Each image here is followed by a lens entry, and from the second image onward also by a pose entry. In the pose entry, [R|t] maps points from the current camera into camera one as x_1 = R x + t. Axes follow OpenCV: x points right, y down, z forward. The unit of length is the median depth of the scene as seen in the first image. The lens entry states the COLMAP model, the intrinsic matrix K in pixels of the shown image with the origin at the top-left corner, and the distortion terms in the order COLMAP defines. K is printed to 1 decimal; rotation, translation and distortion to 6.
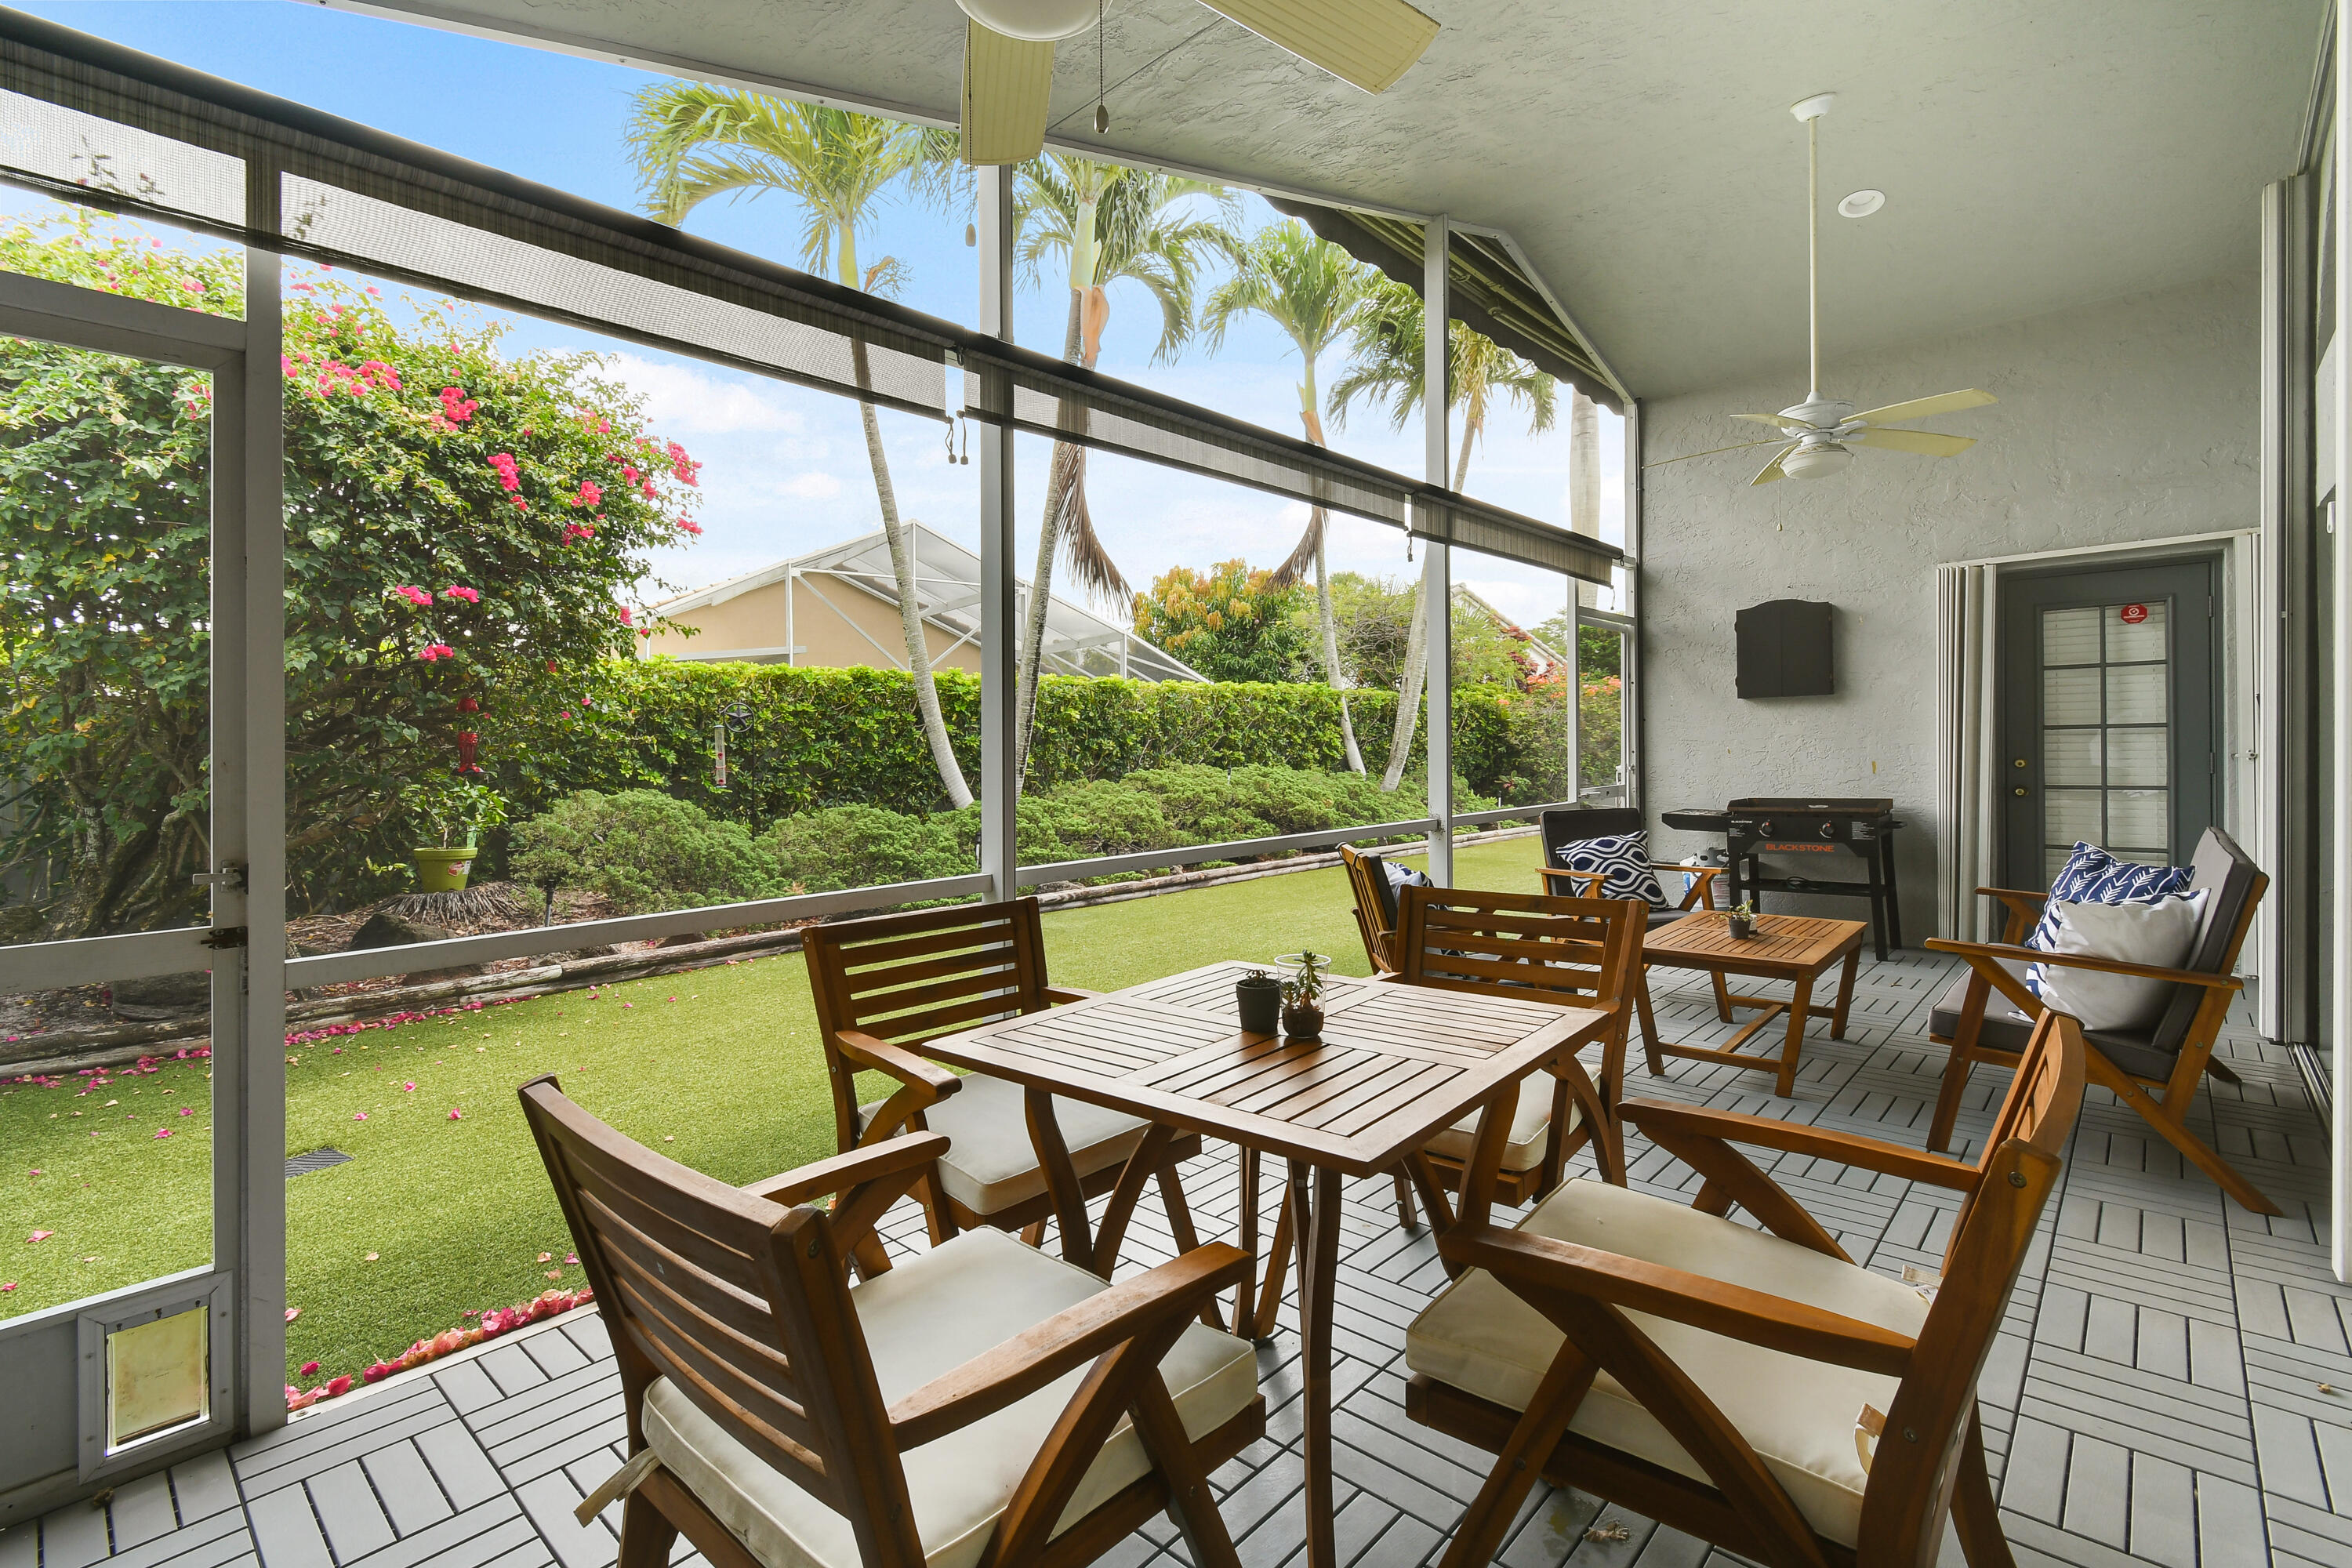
lens RADIAL K [[1048.6, 0, 1176.0], [0, 1048.6, 784.0], [0, 0, 1]] dist [-0.002023, -0.001209]
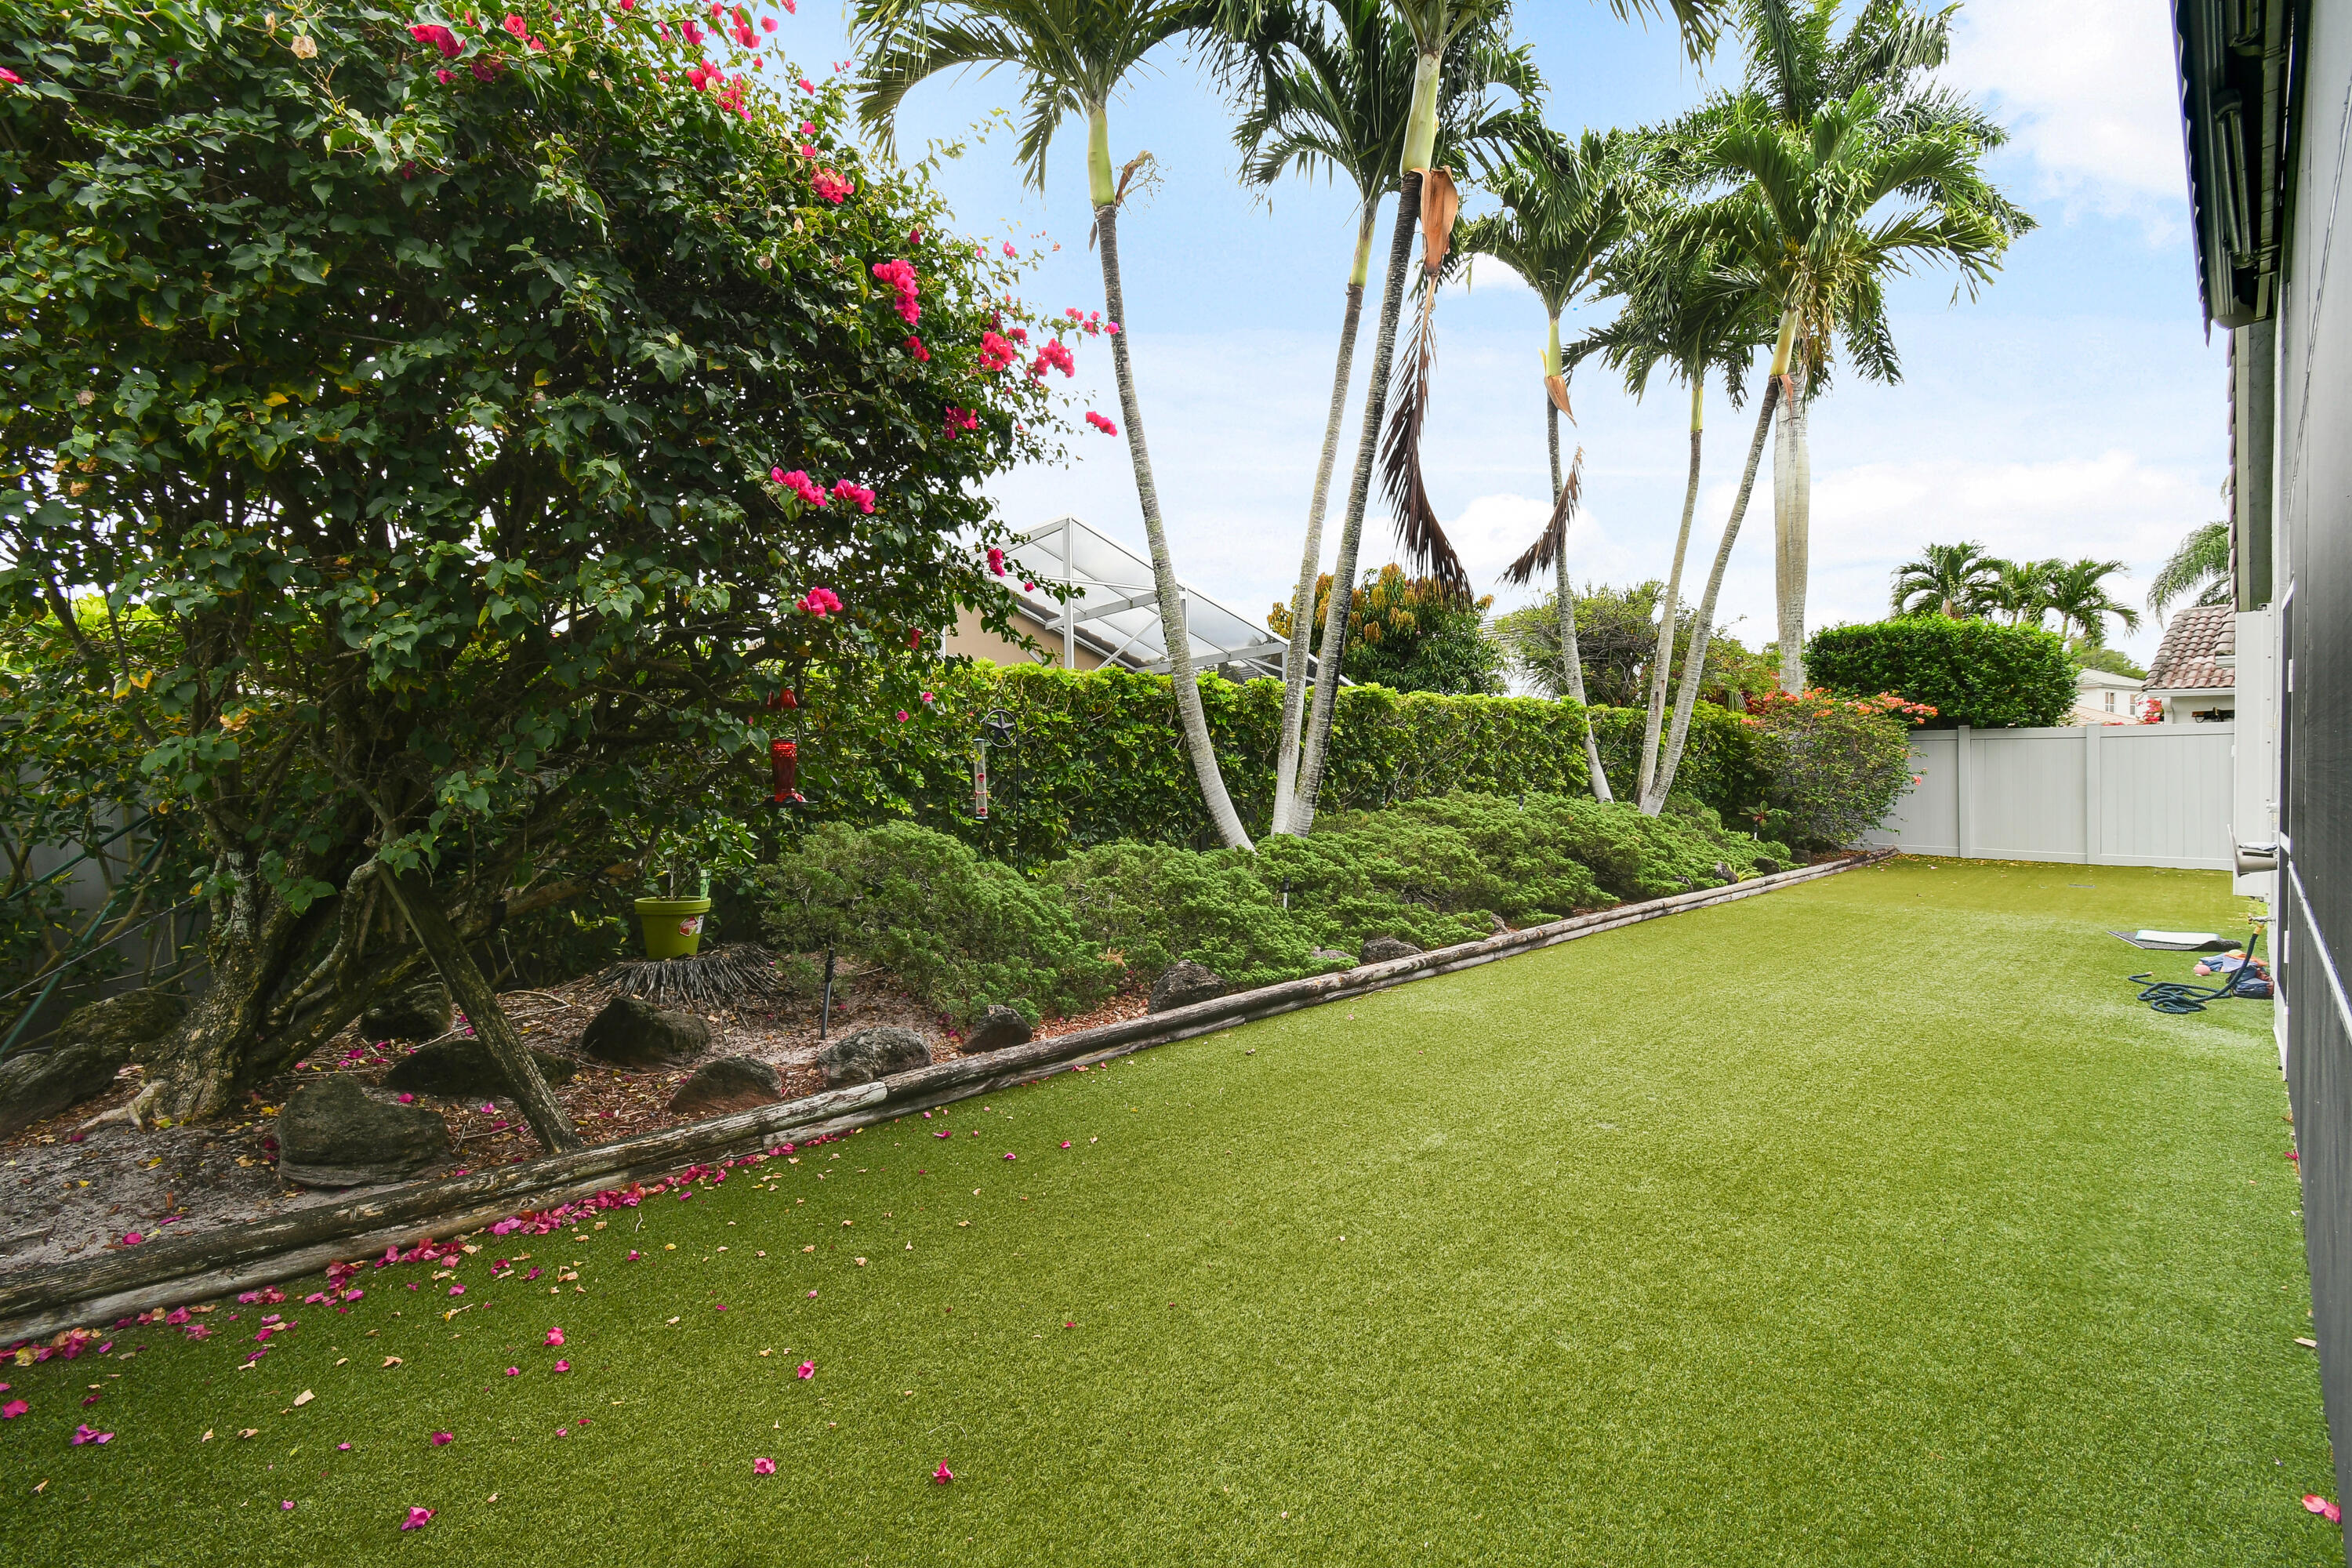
lens RADIAL K [[1053.1, 0, 1175.6], [0, 1053.1, 851.2], [0, 0, 1]] dist [0.000103, -0.000493]
pose [[0.998297, 0.012378, -0.057011, -0.257730], [-0.009976, 0.999058, 0.042239, -0.007262], [0.057480, -0.041599, 0.997480, 0.234391]]
